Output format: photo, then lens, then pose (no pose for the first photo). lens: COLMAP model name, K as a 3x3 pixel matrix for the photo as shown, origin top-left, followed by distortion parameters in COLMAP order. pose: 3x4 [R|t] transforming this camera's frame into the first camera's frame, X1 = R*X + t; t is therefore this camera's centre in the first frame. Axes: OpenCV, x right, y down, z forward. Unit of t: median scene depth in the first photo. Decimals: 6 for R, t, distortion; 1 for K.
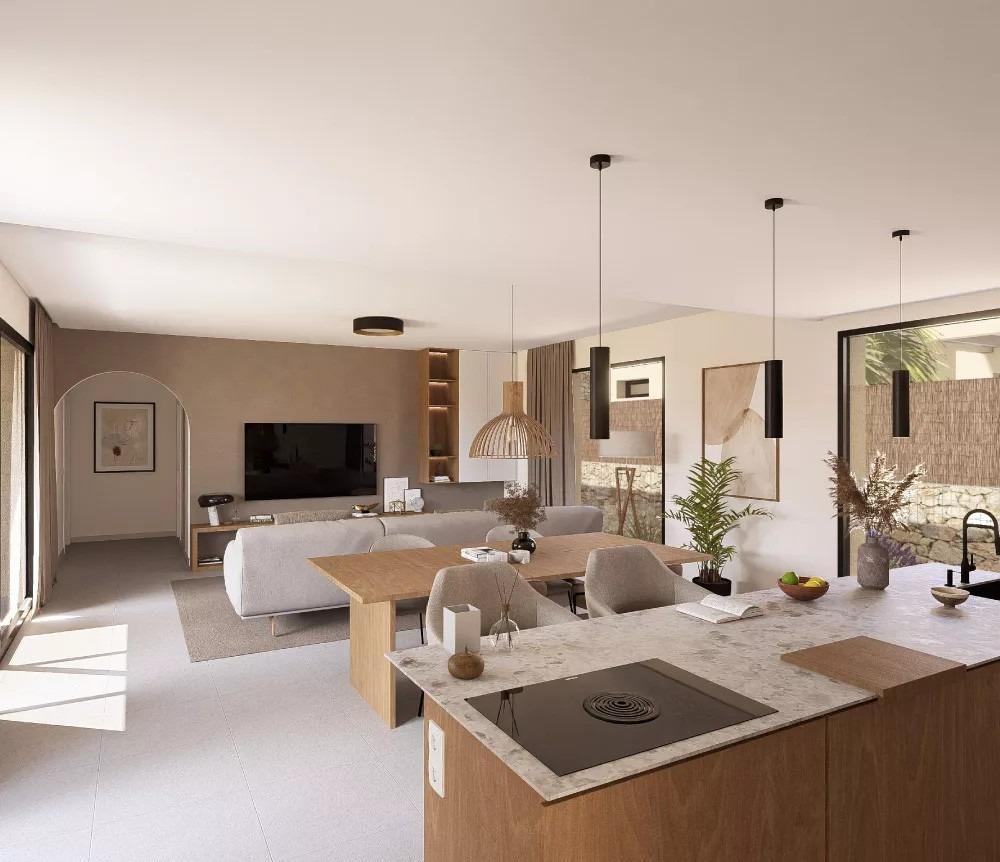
lens RADIAL K [[676.6, 0, 500.0], [0, 676.6, 430.9], [0, 0, 1]] dist [0.002347, 0.000439]
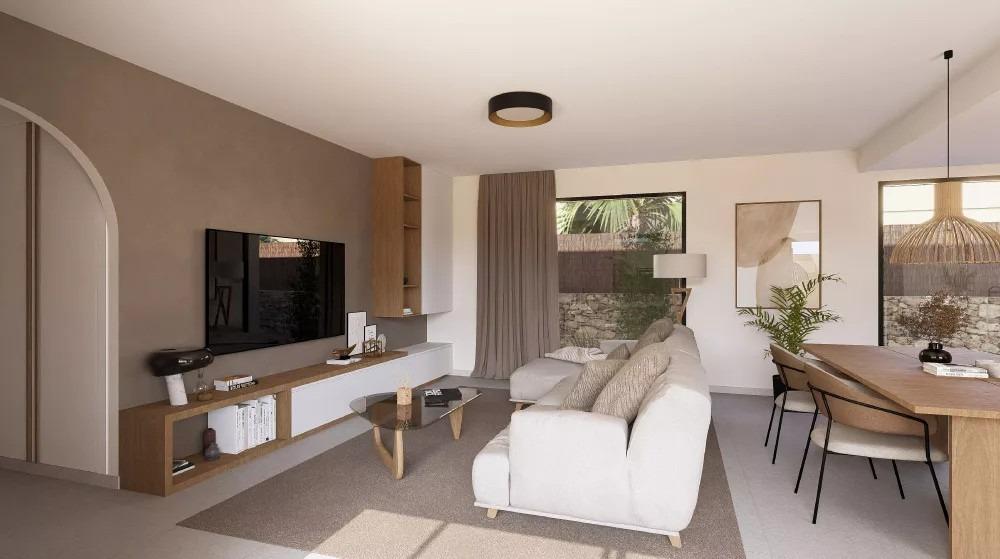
lens RADIAL K [[516.6, 0, 500.2], [0, 516.6, 280.5], [0, 0, 1]] dist [-0.000479, -0.000082]
pose [[0.738059, 0.000447, 0.674736, -0.508170], [-0.000824, 1.000000, 0.000238, 0.035313], [-0.674736, -0.000732, 0.738059, 0.497166]]
